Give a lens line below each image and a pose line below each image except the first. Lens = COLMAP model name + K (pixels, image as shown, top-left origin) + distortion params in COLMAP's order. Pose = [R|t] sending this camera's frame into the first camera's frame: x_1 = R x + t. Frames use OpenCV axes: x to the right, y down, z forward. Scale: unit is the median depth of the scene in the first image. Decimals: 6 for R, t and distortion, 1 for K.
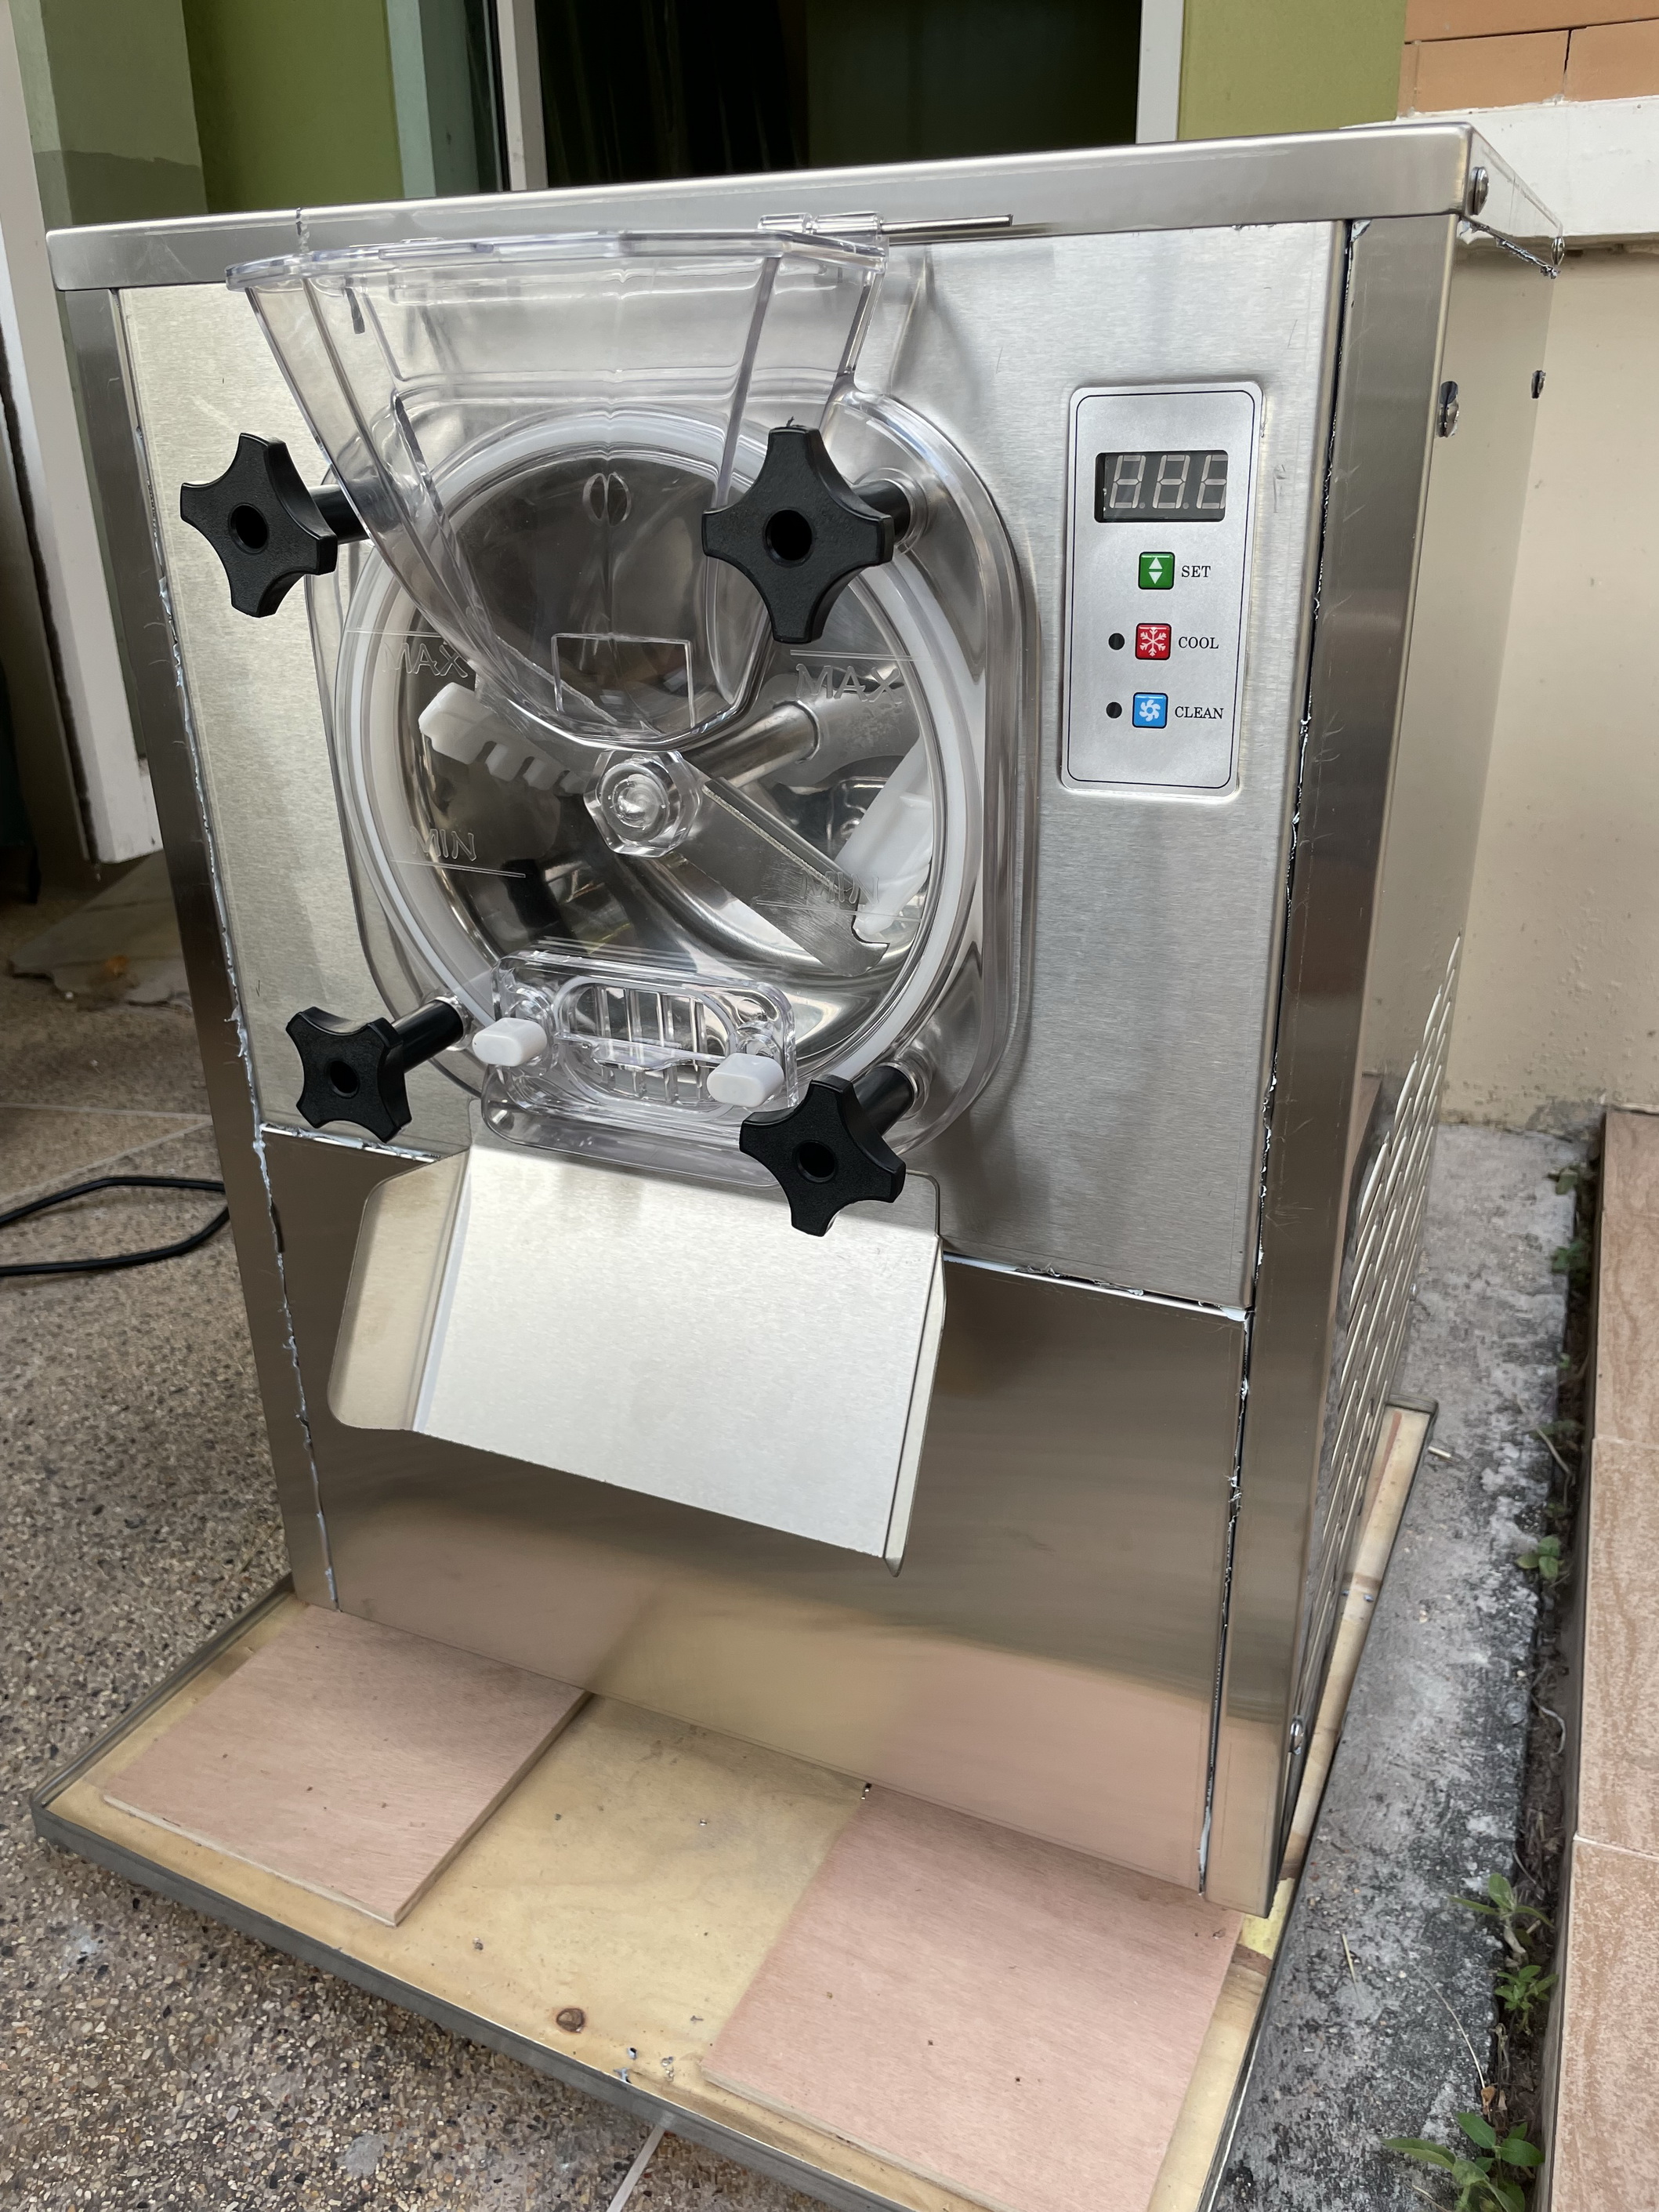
lens RADIAL K [[1720.7, 0, 829.7], [0, 1720.7, 1111.4], [0, 0, 1]] dist [0.068980, -0.115692]
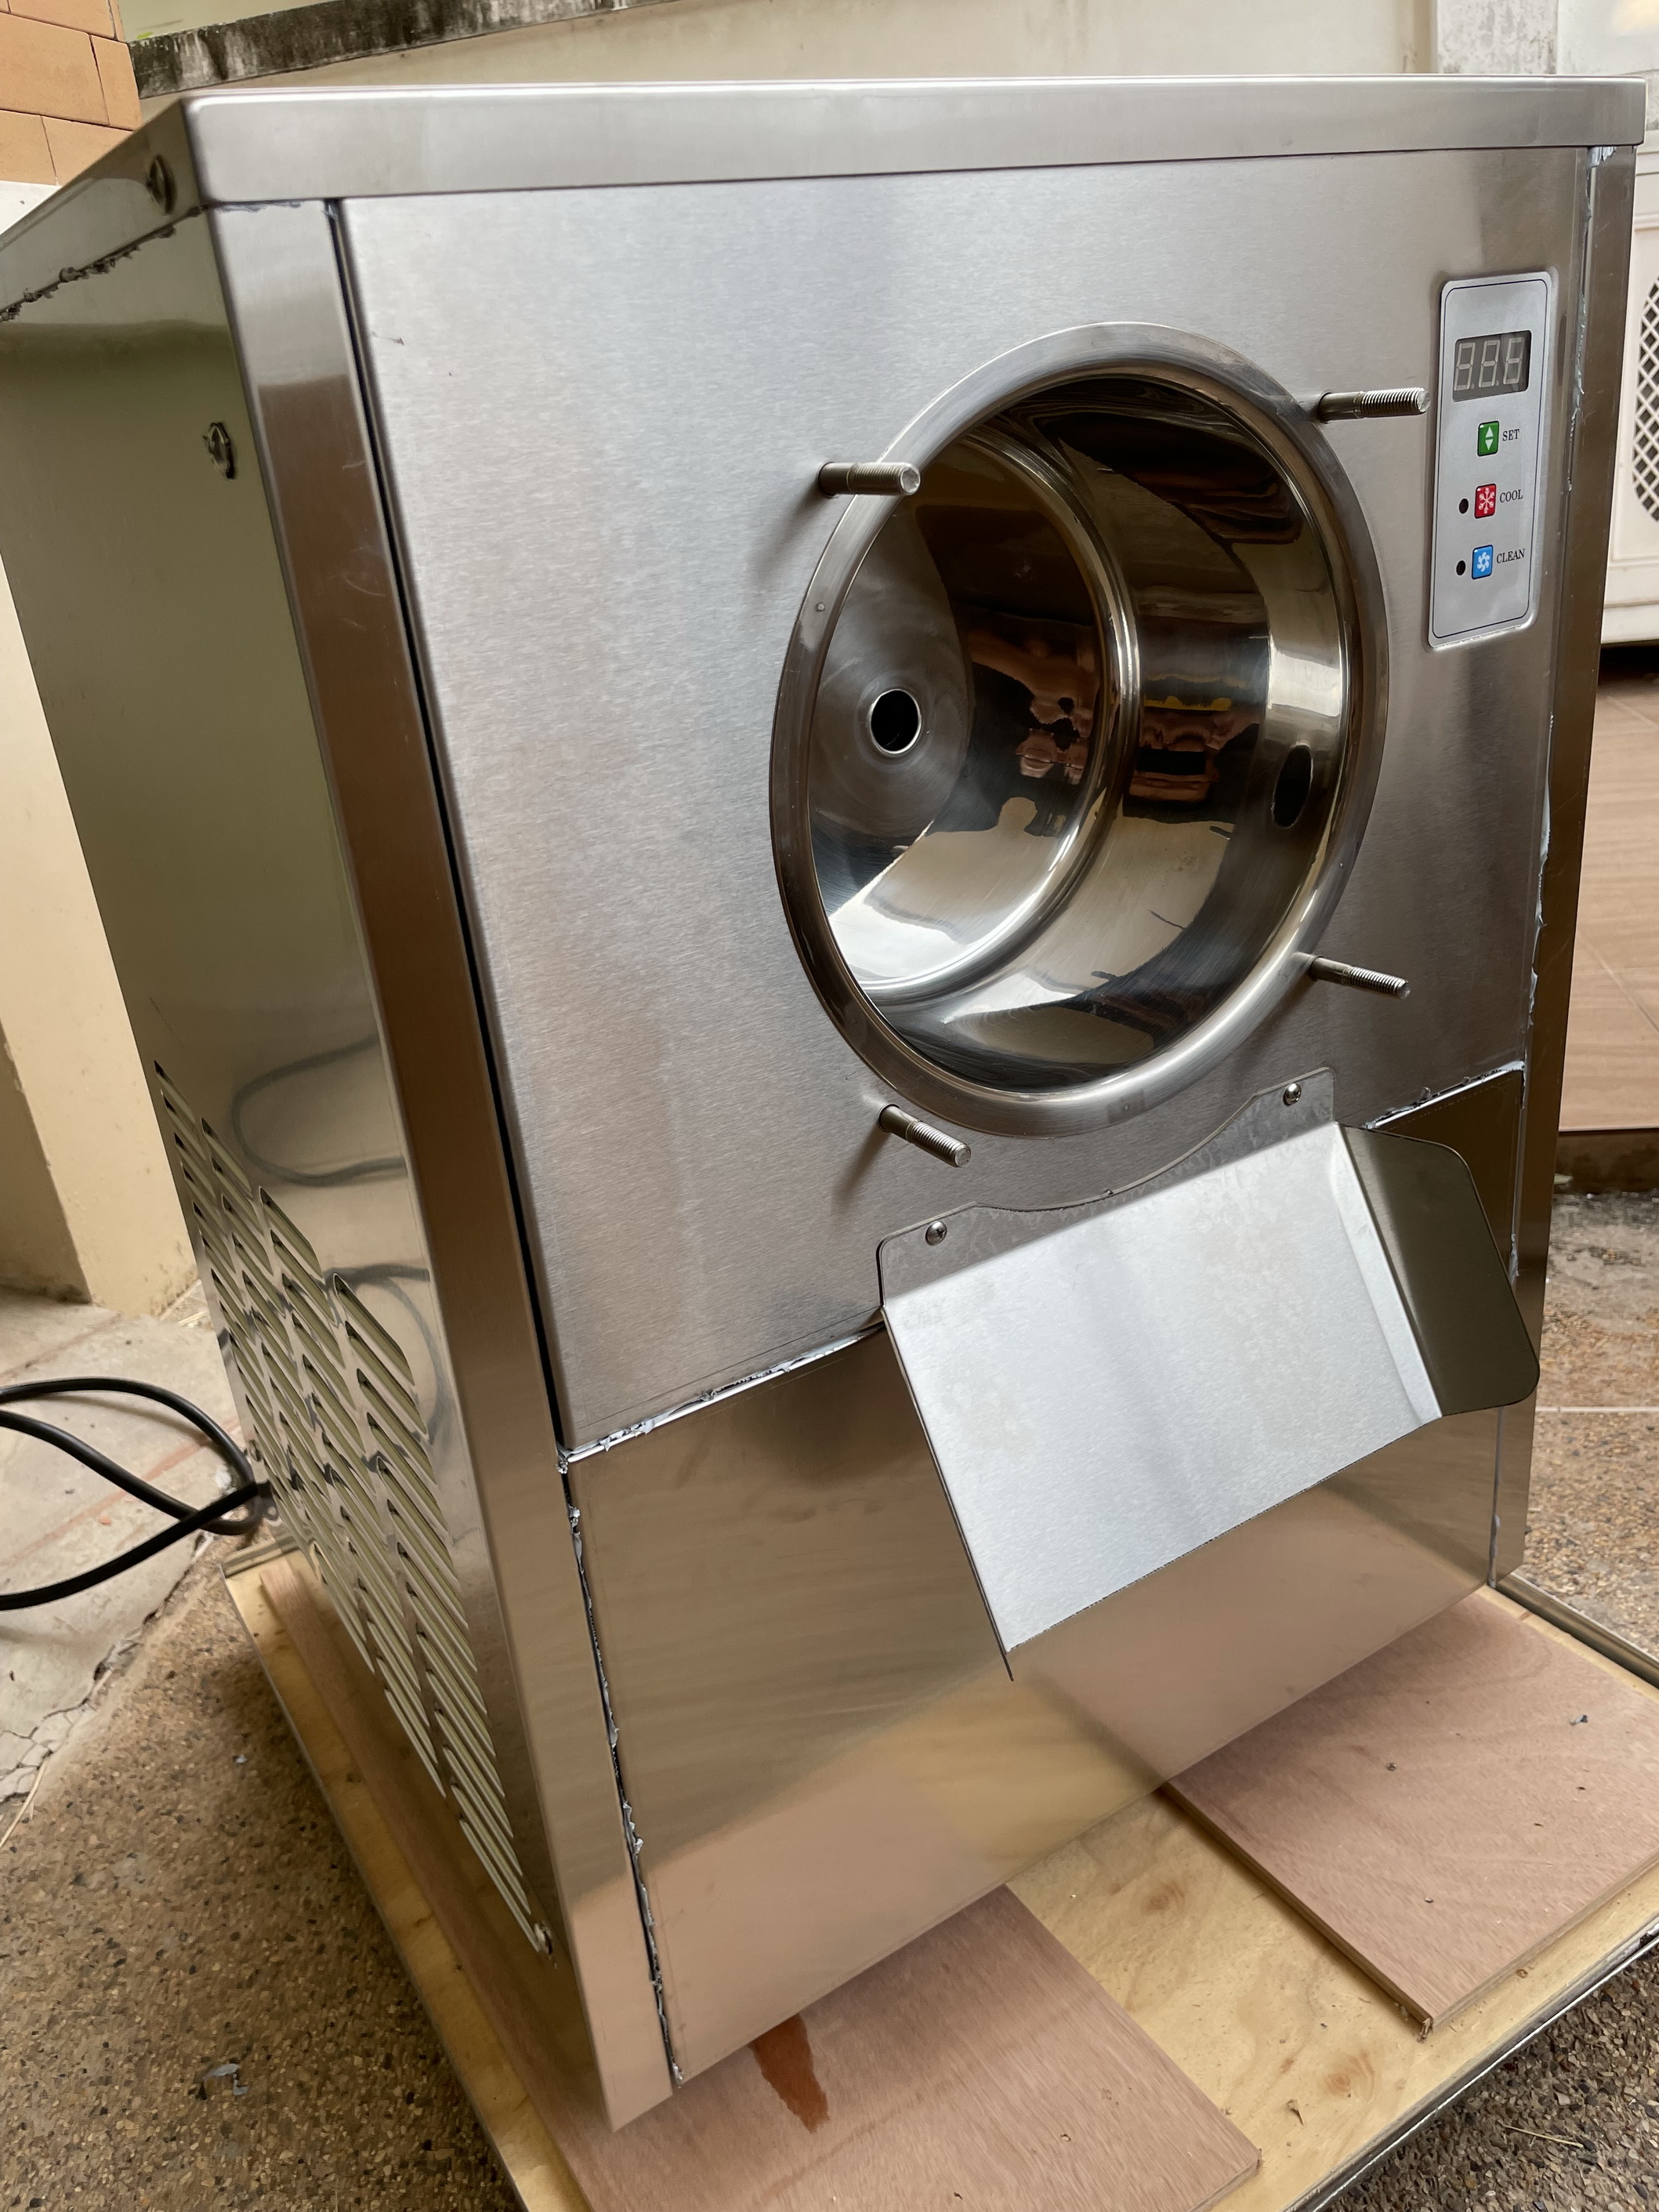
lens RADIAL K [[1720.7, 0, 824.8], [0, 1720.7, 1092.1], [0, 0, 1]] dist [0.068980, -0.115692]
pose [[0.552376, -0.348696, 0.757161, -1.059708], [0.396312, 0.908941, 0.129472, -0.236220], [-0.733361, 0.228554, 0.640269, 0.667576]]
